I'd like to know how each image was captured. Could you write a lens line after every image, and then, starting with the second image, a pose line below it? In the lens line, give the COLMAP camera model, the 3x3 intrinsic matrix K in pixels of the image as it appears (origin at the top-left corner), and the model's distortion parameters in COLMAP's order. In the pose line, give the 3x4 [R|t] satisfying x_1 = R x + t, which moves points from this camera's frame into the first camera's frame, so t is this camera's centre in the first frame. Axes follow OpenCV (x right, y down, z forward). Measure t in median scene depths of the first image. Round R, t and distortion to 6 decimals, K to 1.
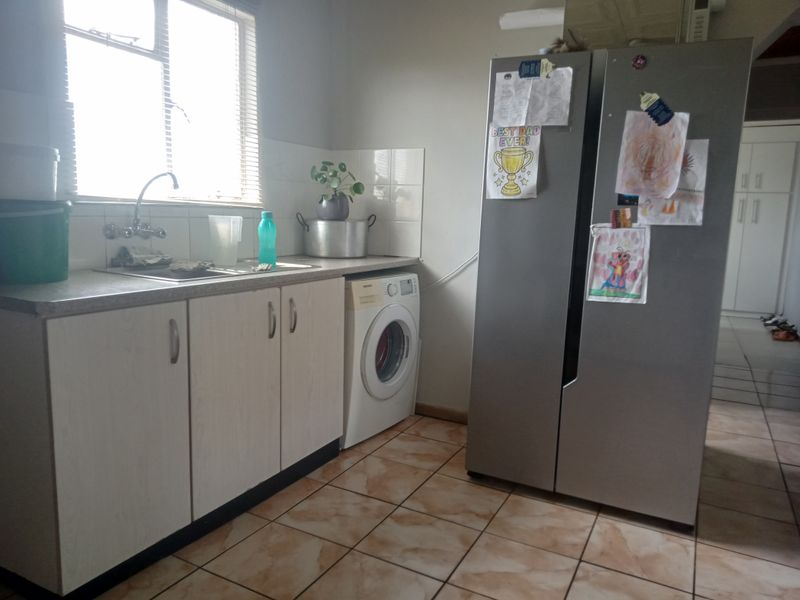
lens RADIAL K [[590.3, 0, 398.3], [0, 590.3, 300.6], [0, 0, 1]] dist [-0.010570, -0.005114]
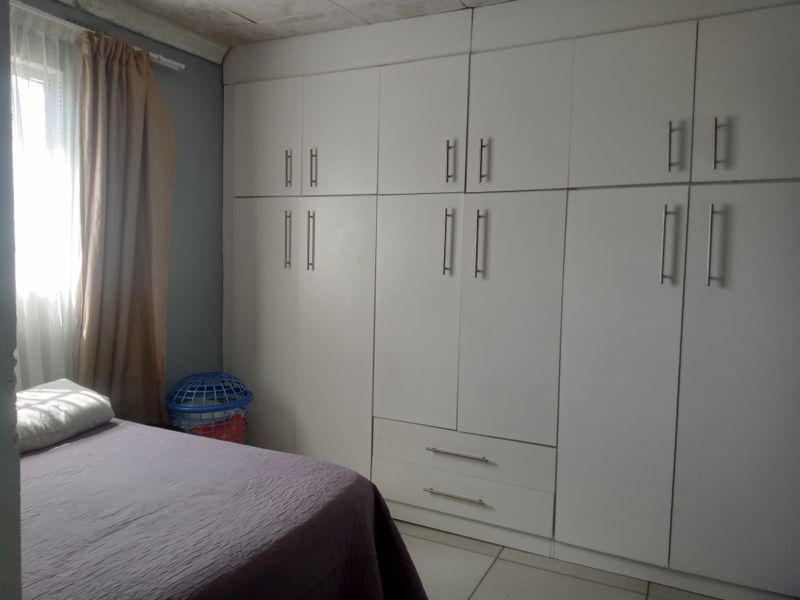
lens RADIAL K [[590.3, 0, 397.9], [0, 590.3, 296.9], [0, 0, 1]] dist [-0.010570, -0.005114]
pose [[0.999897, -0.012235, 0.007442, 0.445081], [0.012815, 0.996410, -0.083679, -0.103871], [-0.006392, 0.083765, 0.996465, 0.710112]]
